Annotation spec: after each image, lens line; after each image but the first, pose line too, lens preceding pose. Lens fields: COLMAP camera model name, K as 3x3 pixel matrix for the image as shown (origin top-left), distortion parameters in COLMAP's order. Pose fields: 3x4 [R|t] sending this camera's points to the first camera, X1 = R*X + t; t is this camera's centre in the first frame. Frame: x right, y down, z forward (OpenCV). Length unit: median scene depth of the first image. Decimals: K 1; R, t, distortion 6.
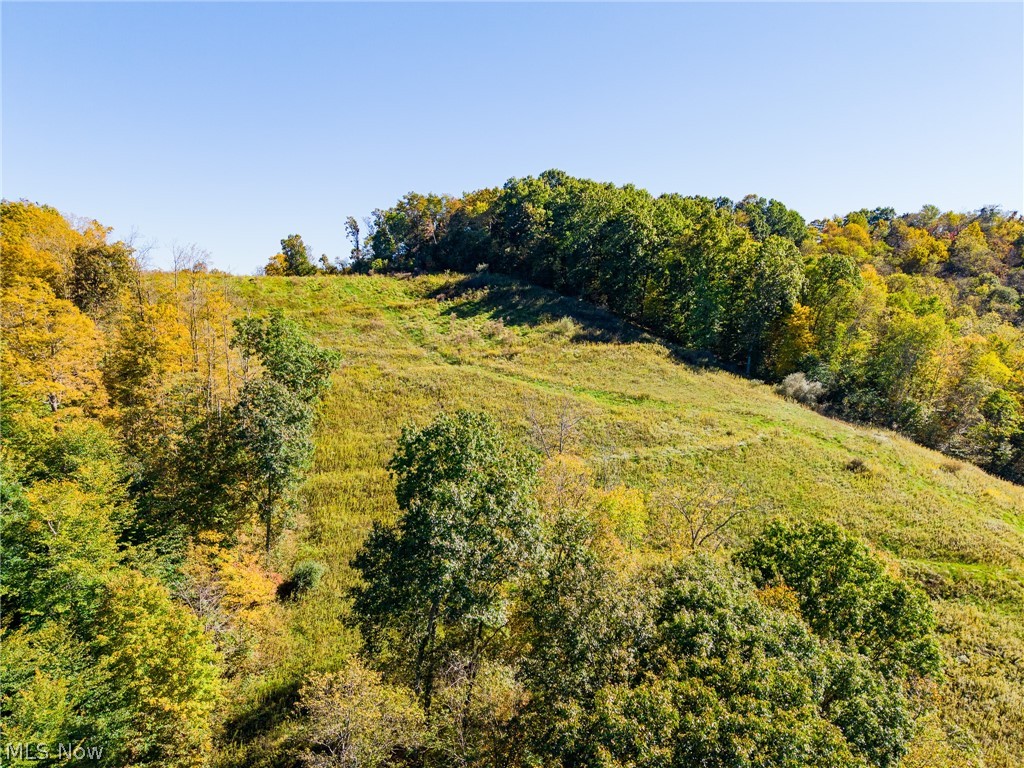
lens RADIAL K [[685.5, 0, 504.9], [0, 685.5, 380.7], [0, 0, 1]] dist [0.026562, -0.024655]
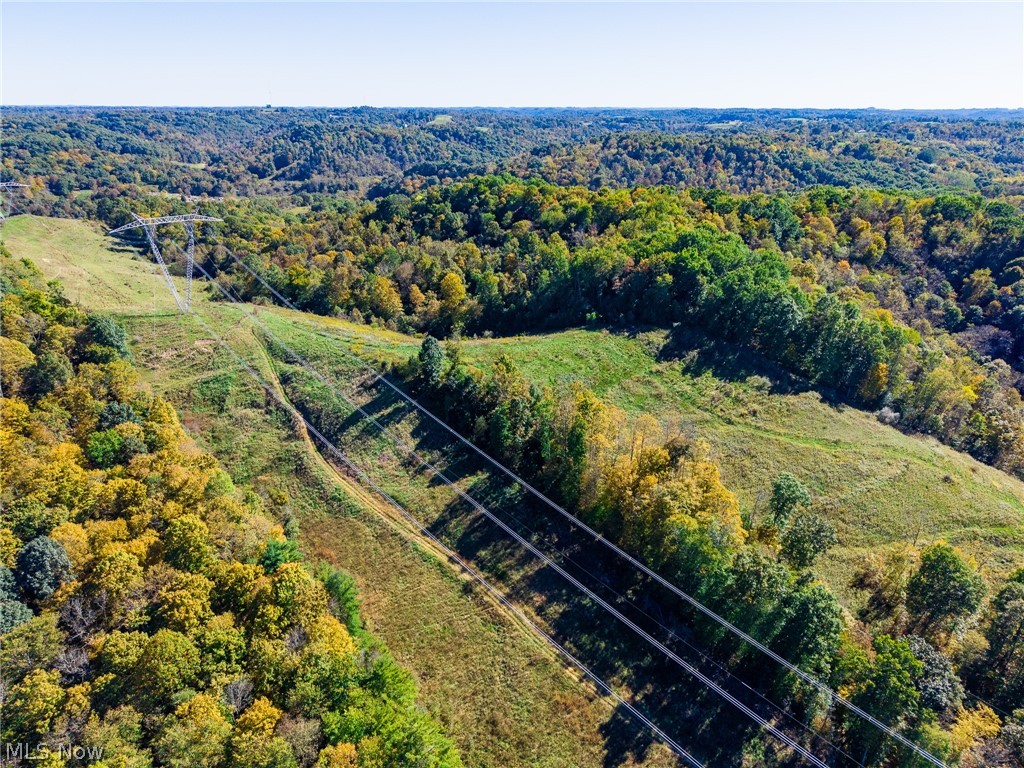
lens RADIAL K [[685.5, 0, 513.2], [0, 685.5, 378.6], [0, 0, 1]] dist [0.026562, -0.024655]
pose [[0.959688, -0.096170, 0.264104, -1.021304], [0.022721, 0.963112, 0.268141, -0.597367], [-0.280149, -0.251331, 0.926471, -0.445077]]
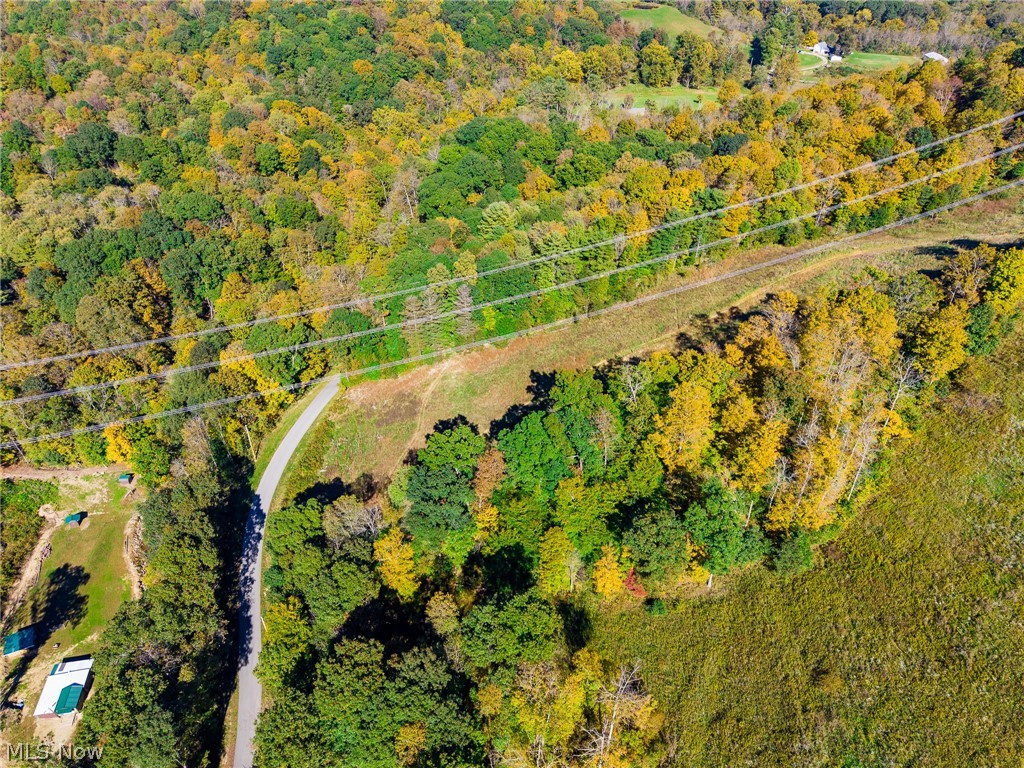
lens RADIAL K [[685.5, 0, 506.3], [0, 685.5, 385.8], [0, 0, 1]] dist [0.026562, -0.024655]
pose [[-0.194722, 0.607328, -0.770218, 0.424815], [-0.108010, 0.767197, 0.632252, -0.653847], [0.974893, 0.206305, -0.083793, 0.363511]]
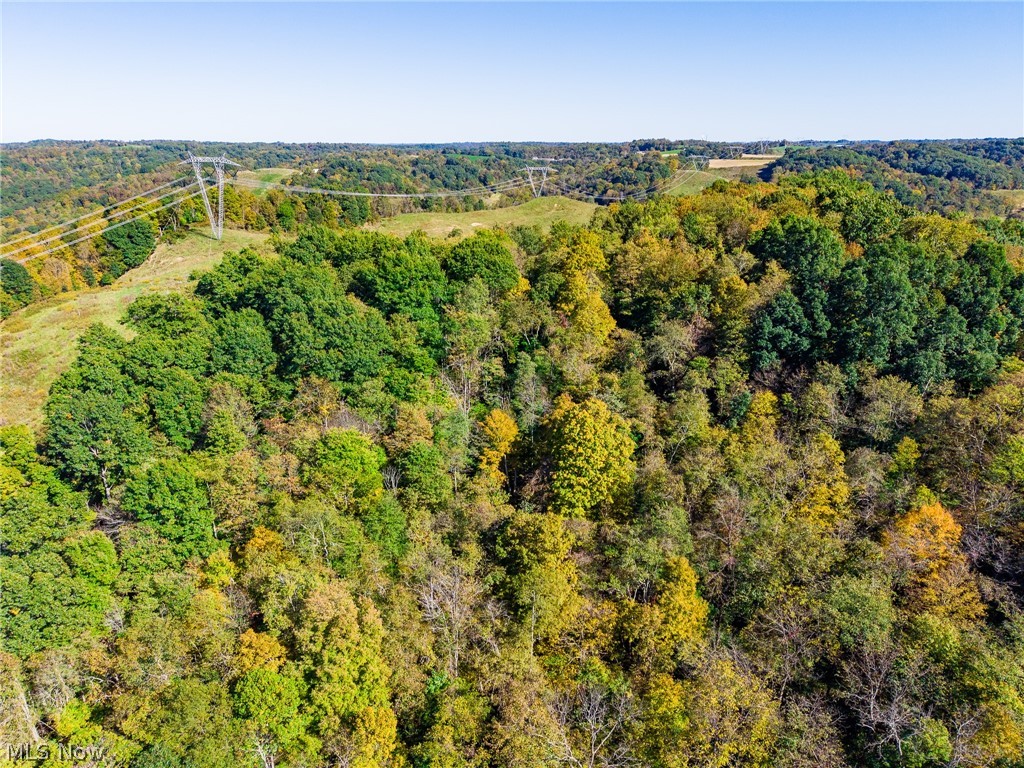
lens RADIAL K [[685.5, 0, 514.4], [0, 685.5, 385.7], [0, 0, 1]] dist [0.026562, -0.024655]
pose [[0.573675, 0.276968, -0.770834, 1.164482], [-0.090065, 0.956718, 0.276729, -0.538490], [0.814116, -0.089327, 0.573791, 1.099297]]
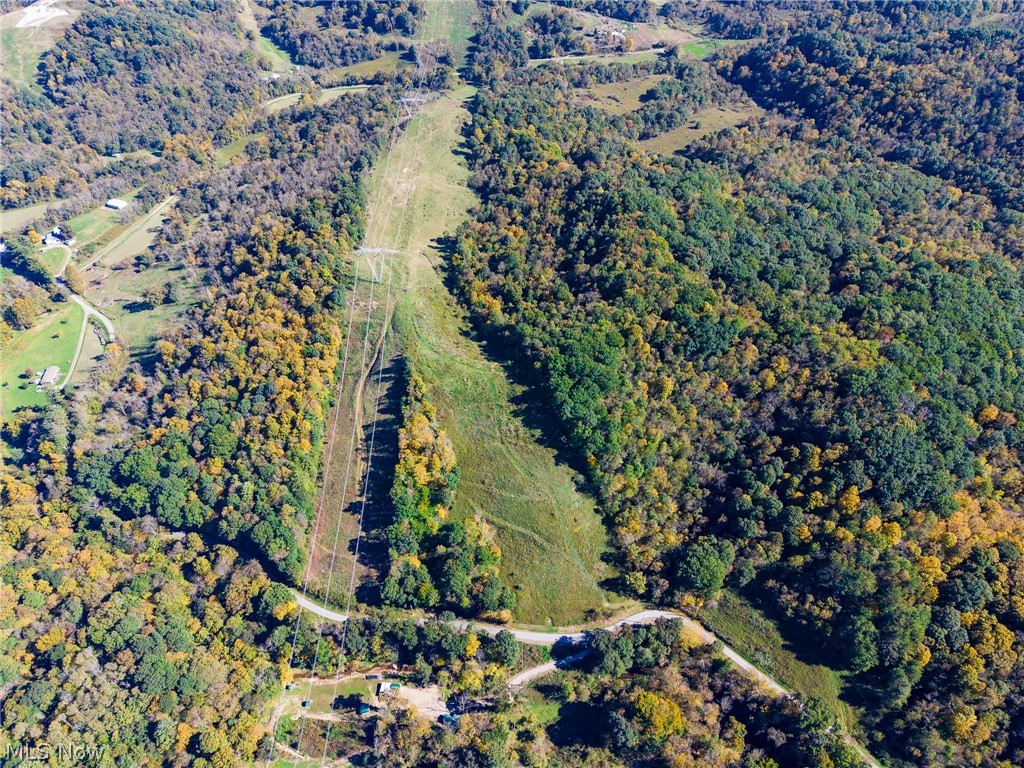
lens RADIAL K [[685.5, 0, 514.6], [0, 685.5, 385.9], [0, 0, 1]] dist [0.026562, -0.024655]
pose [[0.893704, 0.321106, -0.313343, 1.091048], [-0.050165, 0.765540, 0.641429, -2.738704], [0.445843, -0.557529, 0.700275, -1.526421]]
